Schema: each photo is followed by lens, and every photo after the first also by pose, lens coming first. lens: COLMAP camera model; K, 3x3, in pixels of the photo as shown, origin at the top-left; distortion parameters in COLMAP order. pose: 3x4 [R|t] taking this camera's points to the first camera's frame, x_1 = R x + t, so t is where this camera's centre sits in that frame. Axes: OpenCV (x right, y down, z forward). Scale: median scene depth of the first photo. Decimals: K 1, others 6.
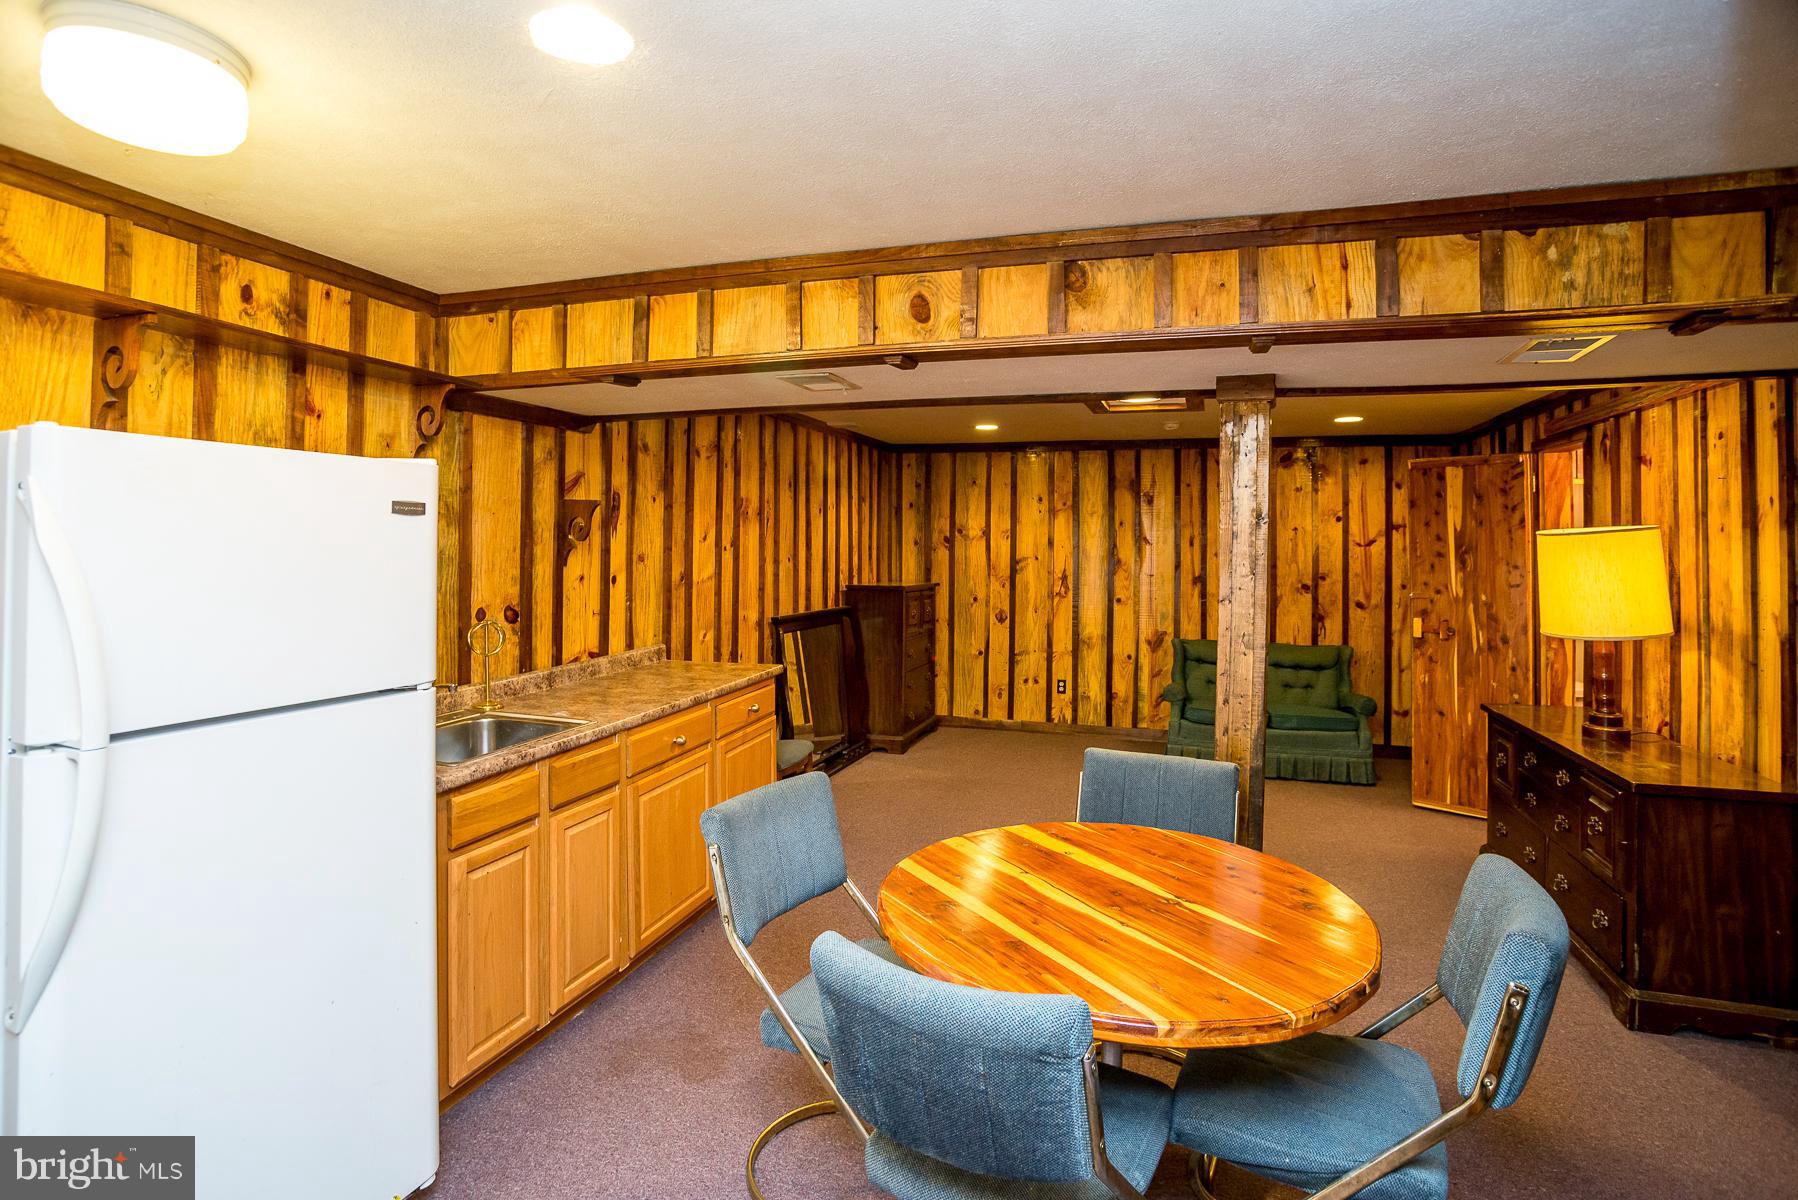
lens RADIAL K [[873.5, 0, 903.0], [0, 873.5, 529.4], [0, 0, 1]] dist [-0.000857, -0.000015]
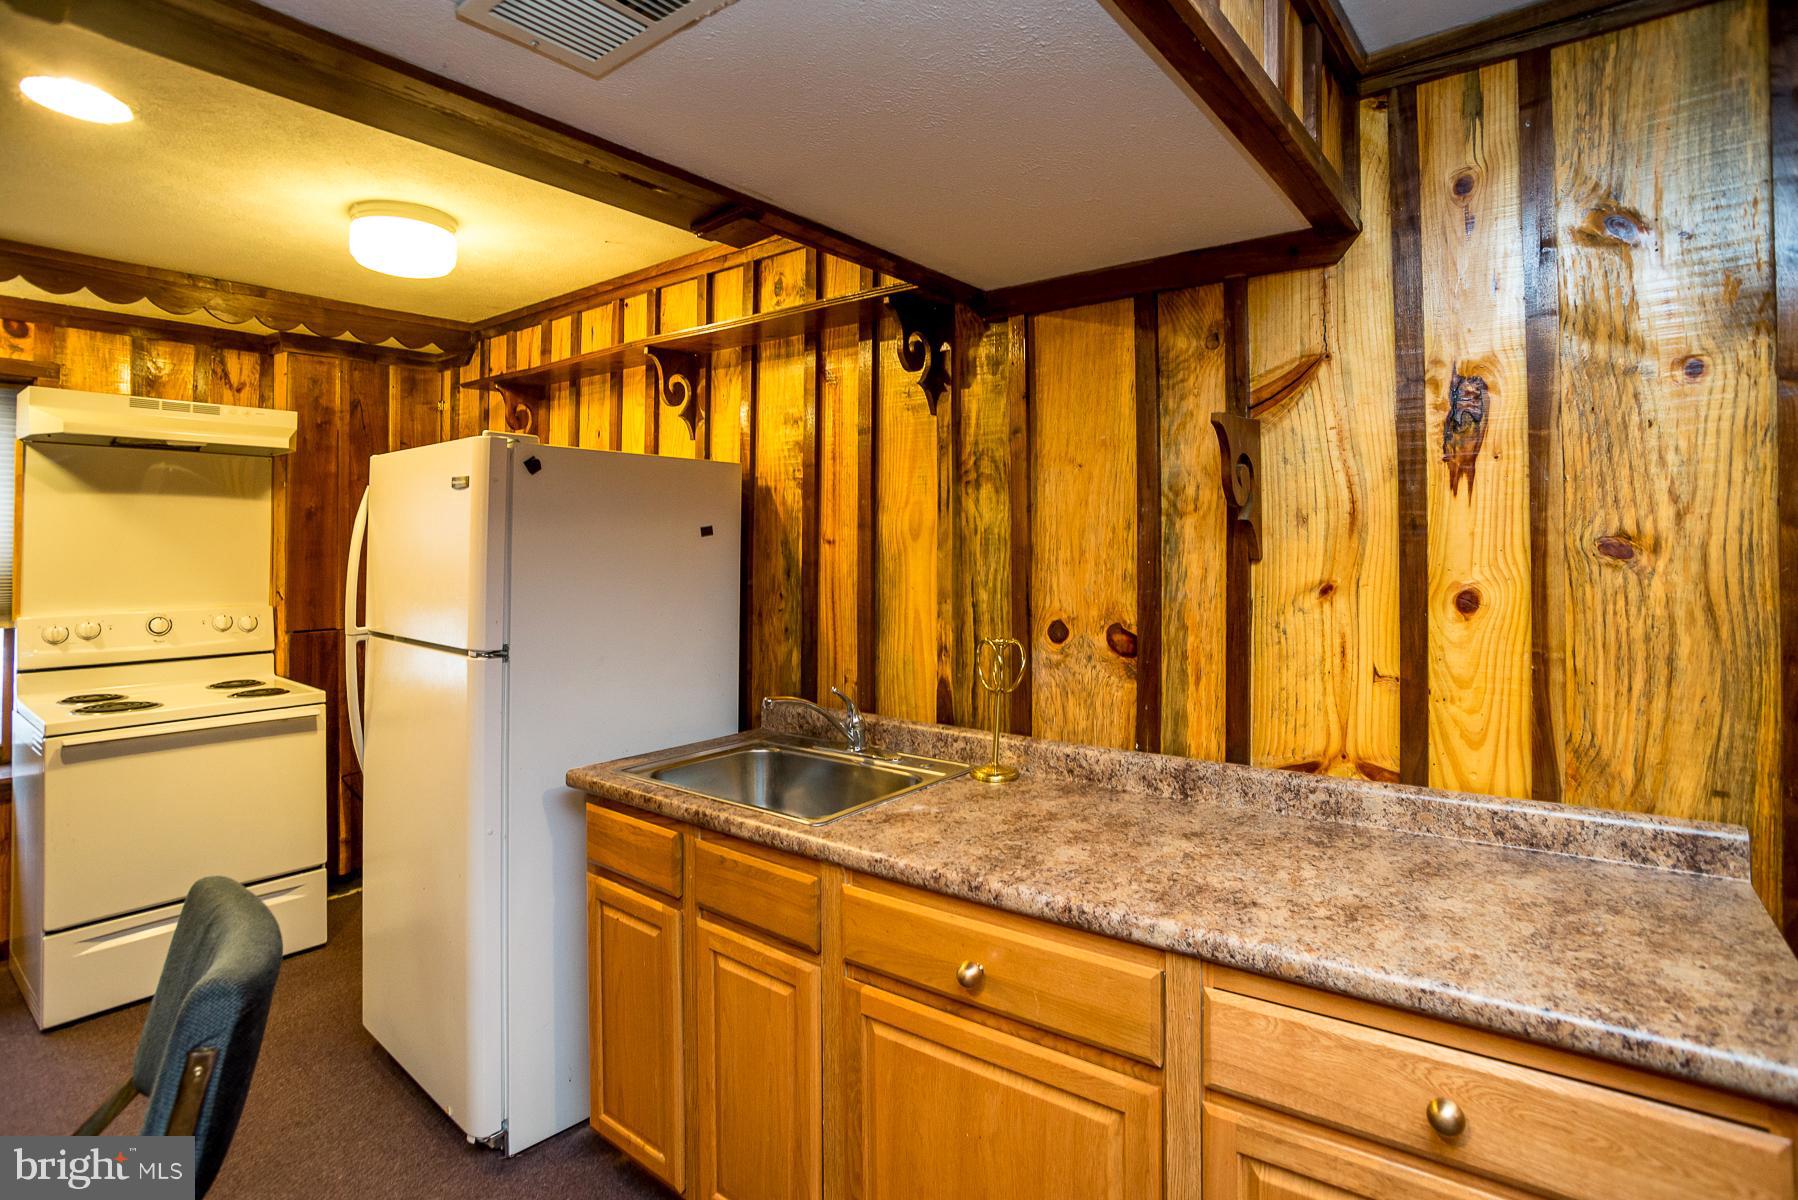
lens RADIAL K [[917.3, 0, 900.2], [0, 917.3, 518.0], [0, 0, 1]] dist [-0.025512, -0.000146]
pose [[-0.342481, -0.031725, -0.938989, 0.160655], [0.013463, 0.999161, -0.038668, 0.038435], [0.939428, -0.025885, -0.341767, 1.059399]]
